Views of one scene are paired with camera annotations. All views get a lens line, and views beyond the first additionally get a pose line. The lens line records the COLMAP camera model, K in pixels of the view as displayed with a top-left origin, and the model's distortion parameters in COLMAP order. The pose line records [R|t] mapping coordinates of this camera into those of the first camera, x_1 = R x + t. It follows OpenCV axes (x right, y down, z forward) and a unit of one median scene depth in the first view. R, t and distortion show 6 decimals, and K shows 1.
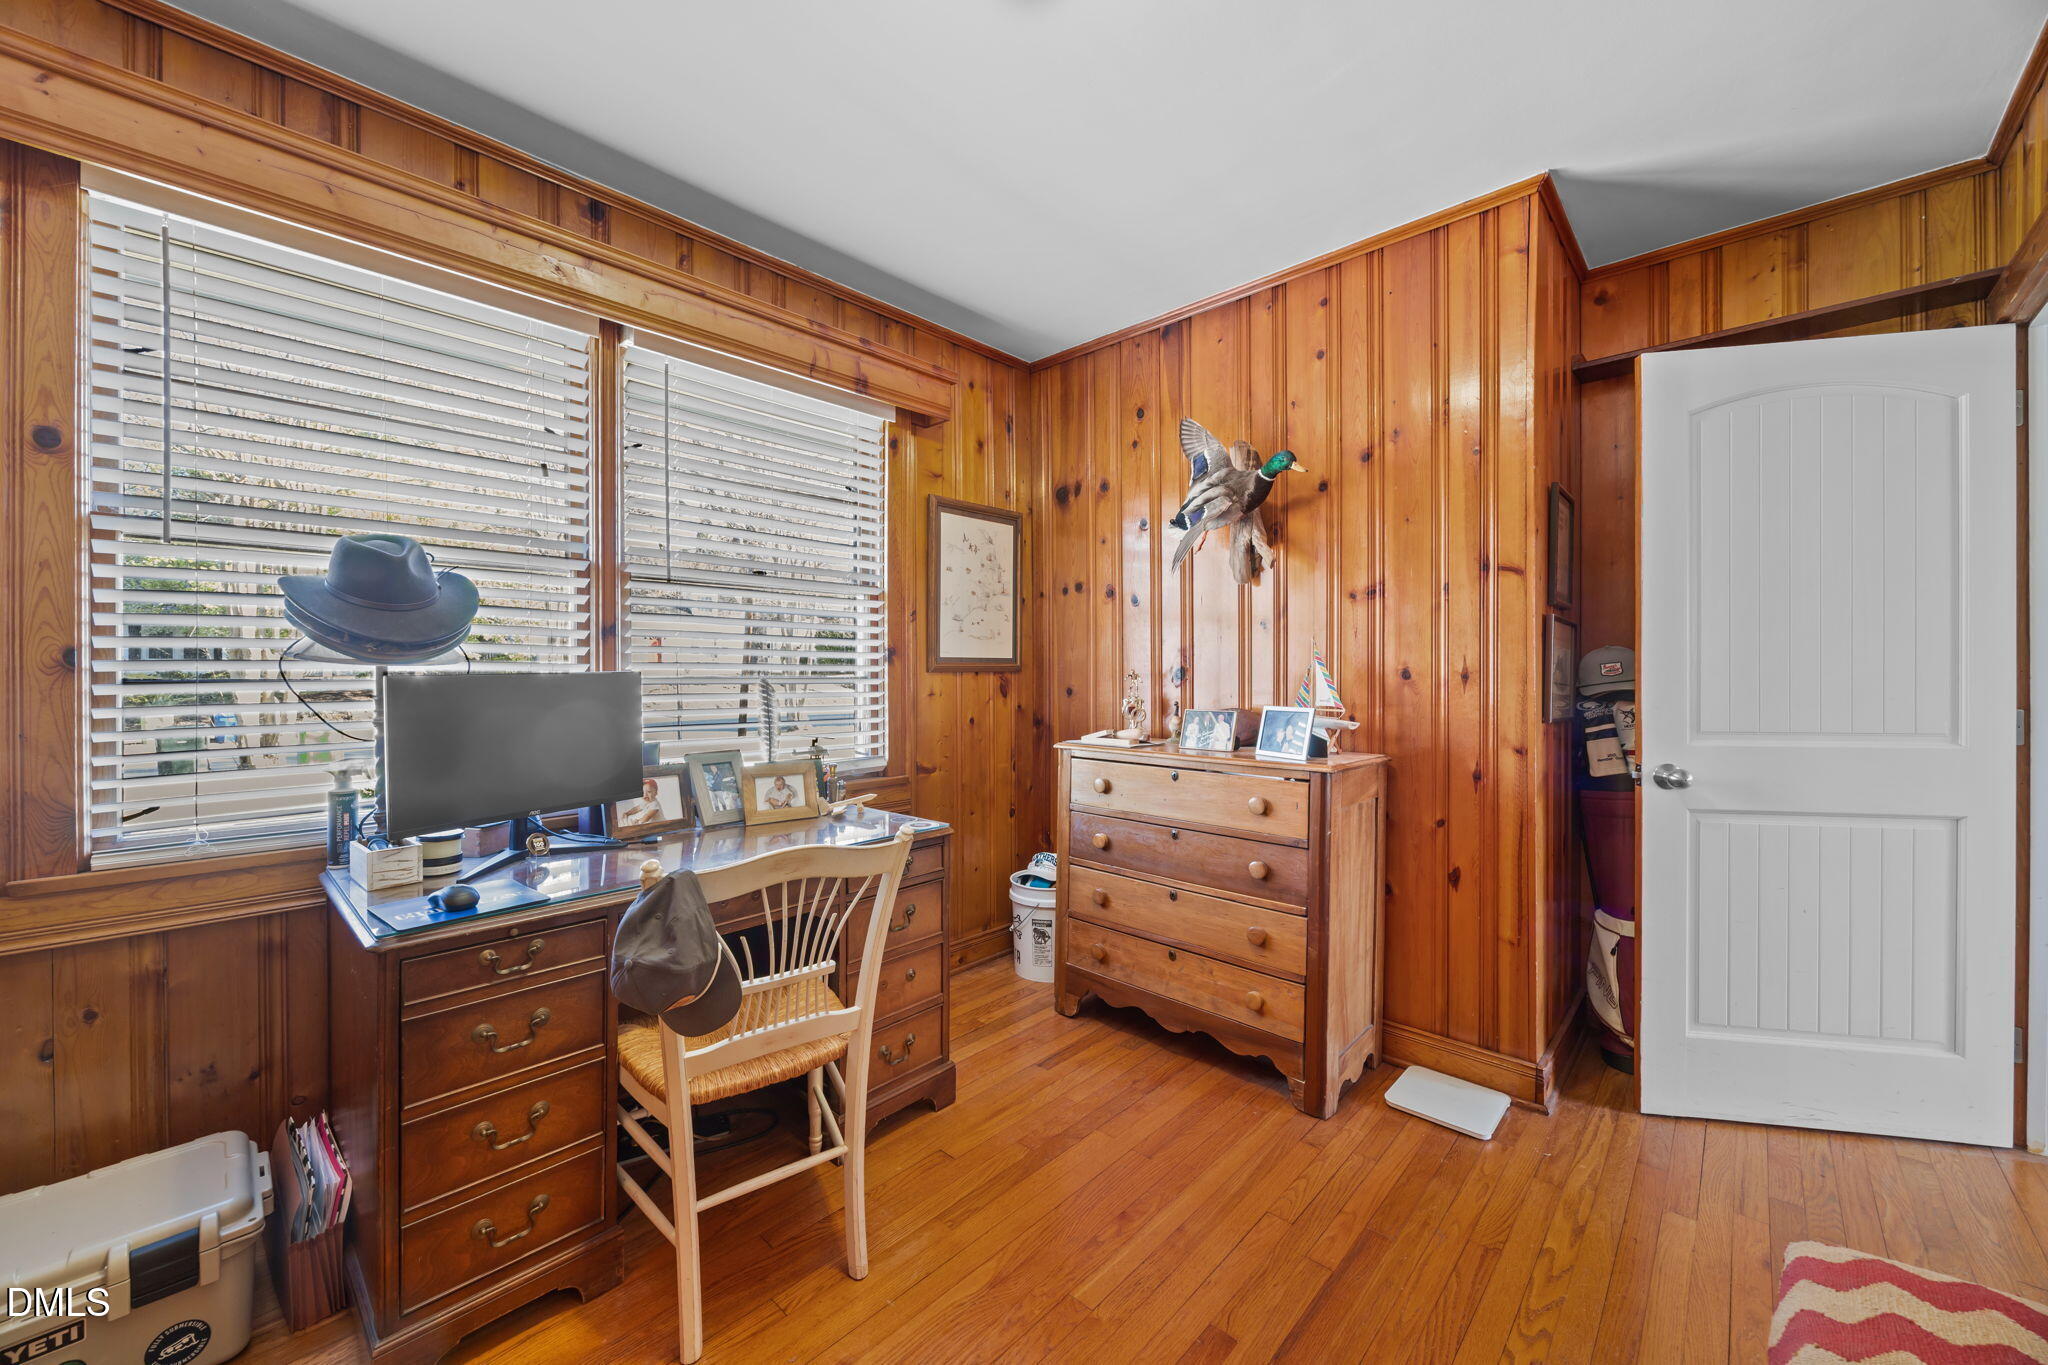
lens RADIAL K [[776.9, 0, 1012.4], [0, 776.9, 685.9], [0, 0, 1]] dist [-0.007456, 0.000257]
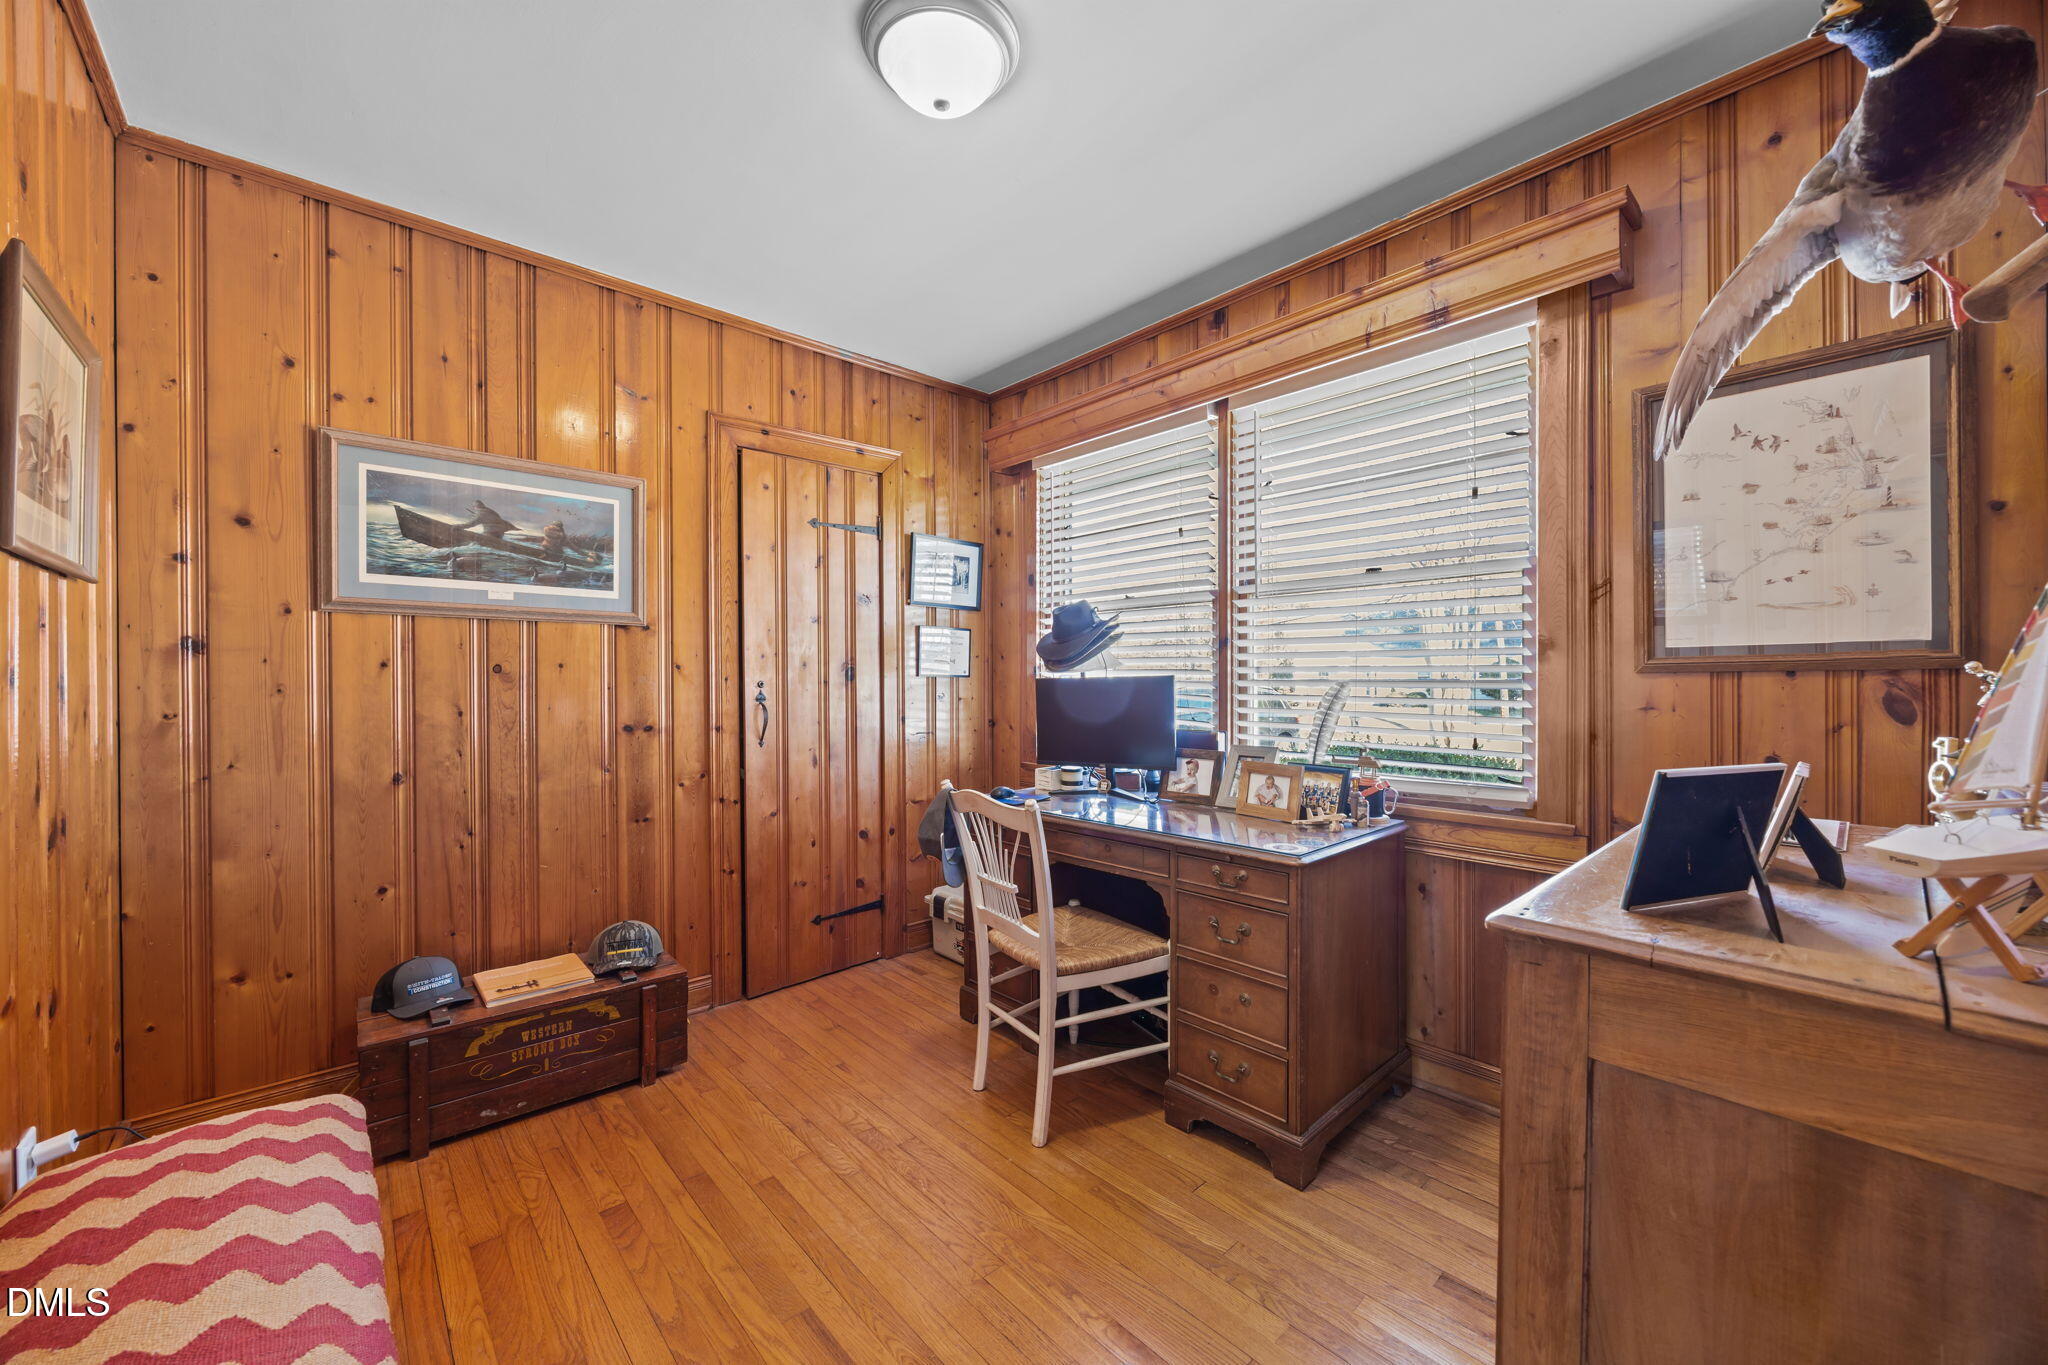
lens RADIAL K [[776.9, 0, 1012.4], [0, 776.9, 685.9], [0, 0, 1]] dist [-0.007456, 0.000257]
pose [[-0.075771, 0.004968, -0.997113, 0.747449], [-0.016124, 0.999851, 0.006207, -0.002738], [0.996995, 0.016548, -0.075680, 0.729899]]
